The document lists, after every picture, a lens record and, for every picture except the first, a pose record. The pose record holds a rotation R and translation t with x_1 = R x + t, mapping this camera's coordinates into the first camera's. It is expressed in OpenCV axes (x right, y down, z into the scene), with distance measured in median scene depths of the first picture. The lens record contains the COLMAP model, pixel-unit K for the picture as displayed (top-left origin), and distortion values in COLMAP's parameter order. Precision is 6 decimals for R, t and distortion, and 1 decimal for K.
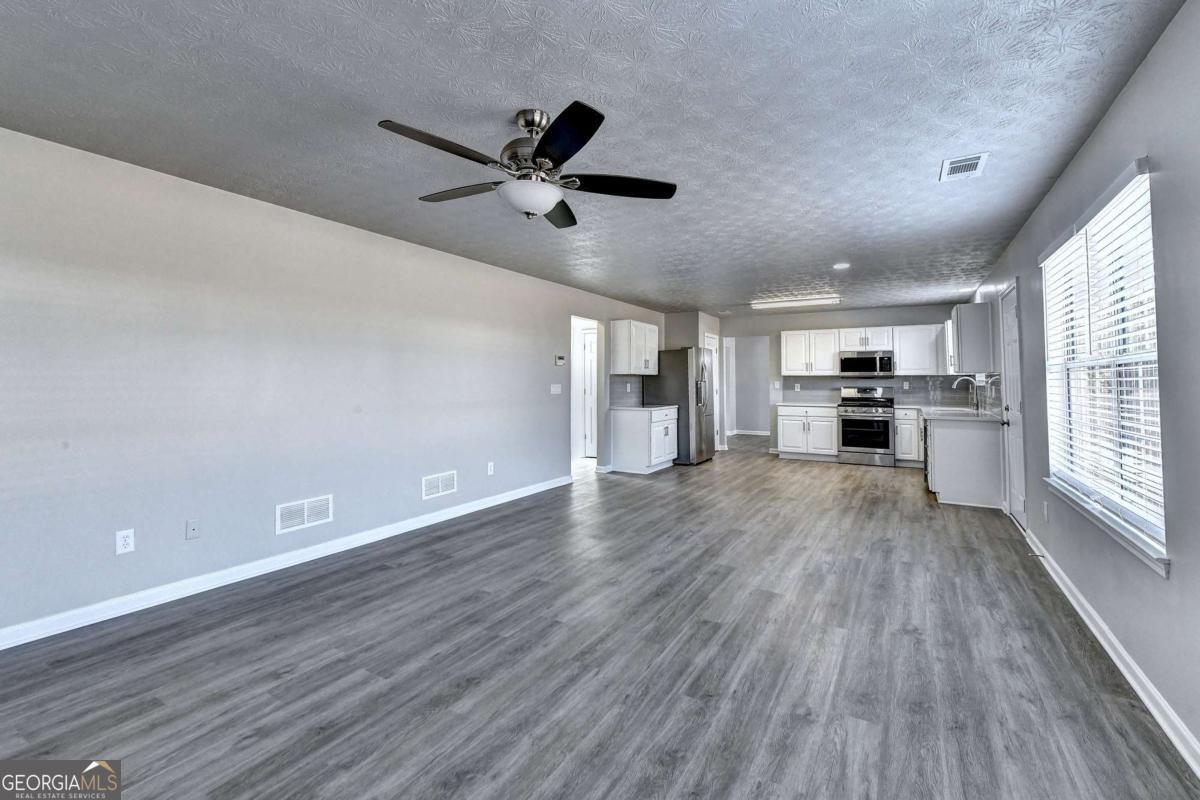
lens RADIAL K [[520.8, 0, 605.5], [0, 520.8, 359.9], [0, 0, 1]] dist [-0.004026, -0.001072]
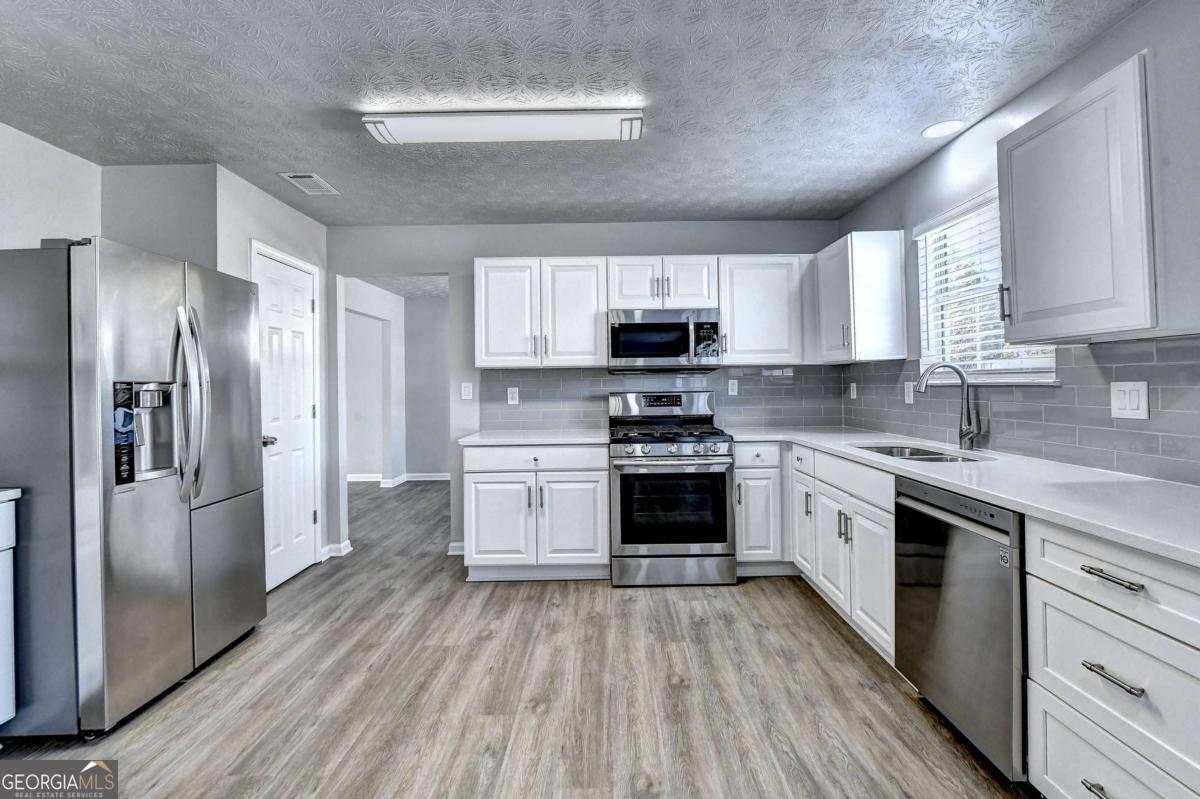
lens RADIAL K [[520.8, 0, 603.0], [0, 520.8, 378.3], [0, 0, 1]] dist [-0.004026, -0.001072]
pose [[0.863999, -0.008640, 0.503420, 0.240114], [-0.005399, 0.999636, 0.026421, 0.029416], [-0.503465, -0.025545, 0.863638, 0.655479]]
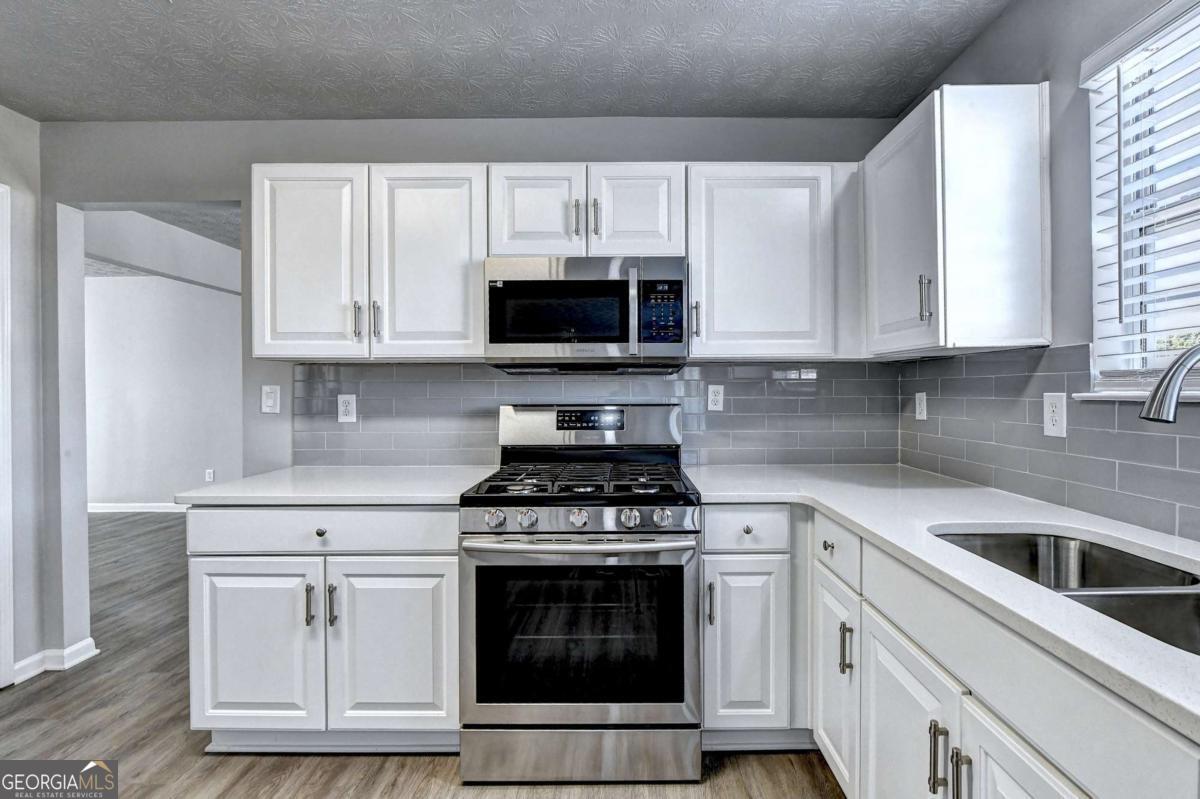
lens RADIAL K [[520.8, 0, 620.6], [0, 520.8, 392.7], [0, 0, 1]] dist [-0.004026, -0.001072]
pose [[0.866636, -0.008291, 0.498872, 0.395363], [-0.015429, 0.998938, 0.043404, 0.035393], [-0.498703, -0.045313, 0.865588, 0.786341]]
